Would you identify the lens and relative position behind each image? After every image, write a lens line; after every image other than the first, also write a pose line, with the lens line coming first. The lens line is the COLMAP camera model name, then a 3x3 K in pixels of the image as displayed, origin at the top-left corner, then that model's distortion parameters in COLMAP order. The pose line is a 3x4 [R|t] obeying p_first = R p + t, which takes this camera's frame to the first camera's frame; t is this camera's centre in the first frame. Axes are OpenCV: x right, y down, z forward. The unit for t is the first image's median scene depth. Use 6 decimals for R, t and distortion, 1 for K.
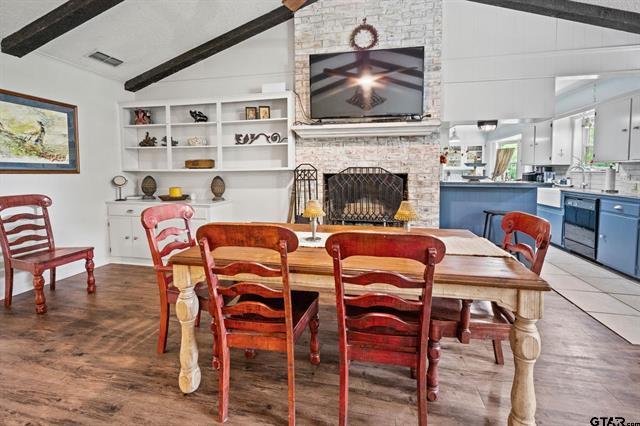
lens RADIAL K [[279.4, 0, 316.7], [0, 279.4, 185.6], [0, 0, 1]] dist [-0.008552, -0.000038]
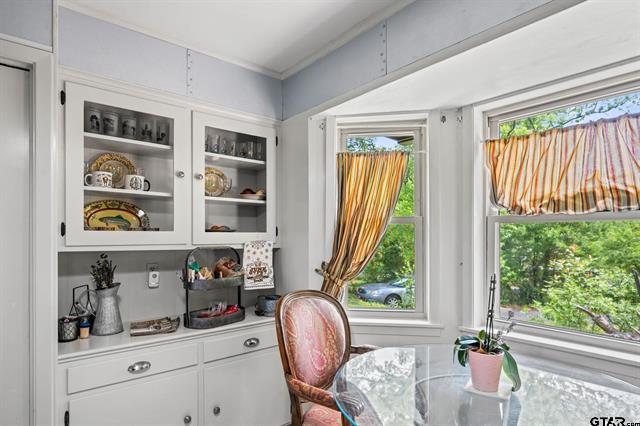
lens RADIAL K [[364.3, 0, 321.4], [0, 364.3, 234.7], [0, 0, 1]] dist [0.000717, -0.000181]
pose [[0.591209, 0.000907, 0.806518, 0.984579], [0.042416, 0.998580, -0.032216, -0.143562], [-0.805402, 0.053256, 0.590332, 2.016393]]
